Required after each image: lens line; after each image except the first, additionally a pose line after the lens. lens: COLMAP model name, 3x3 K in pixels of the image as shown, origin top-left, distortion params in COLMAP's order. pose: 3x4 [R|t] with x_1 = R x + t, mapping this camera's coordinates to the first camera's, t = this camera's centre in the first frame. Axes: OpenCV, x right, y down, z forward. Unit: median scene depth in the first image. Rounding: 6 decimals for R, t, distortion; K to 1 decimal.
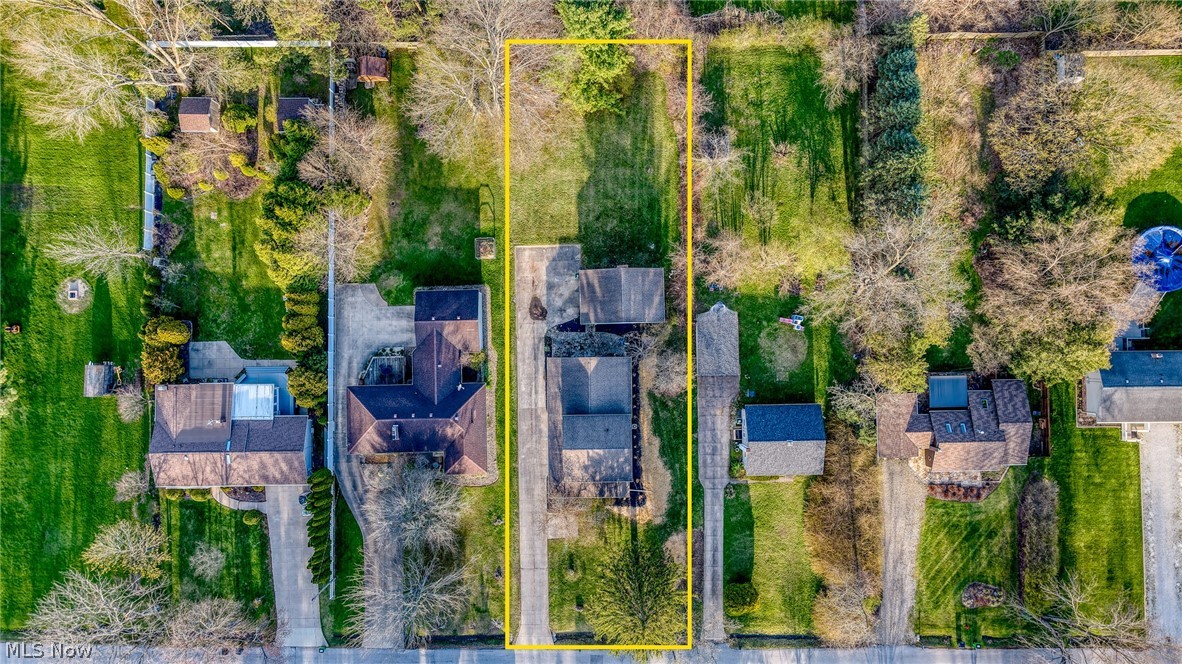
lens RADIAL K [[818.5, 0, 589.8], [0, 818.5, 337.7], [0, 0, 1]] dist [-0.002570, -0.002801]
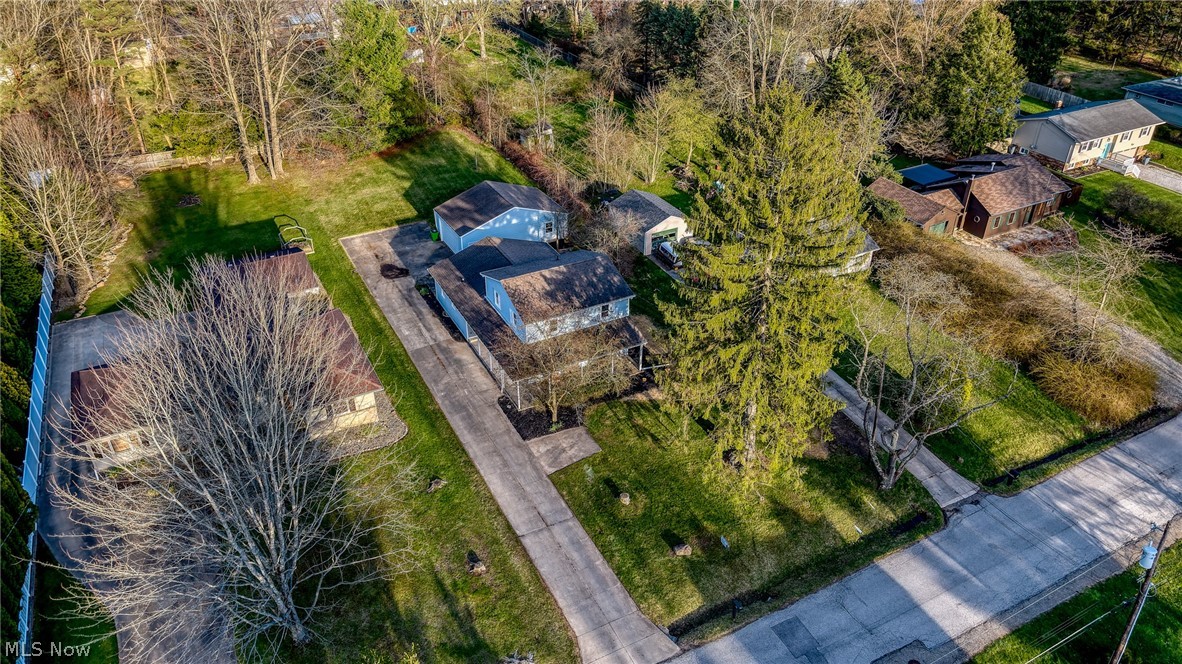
lens RADIAL K [[818.5, 0, 589.8], [0, 818.5, 337.7], [0, 0, 1]] dist [-0.002570, -0.002801]
pose [[0.892074, -0.251284, 0.375580, -0.186227], [0.451707, 0.519472, -0.725334, 0.555003], [-0.012839, 0.816704, 0.576915, 0.653653]]
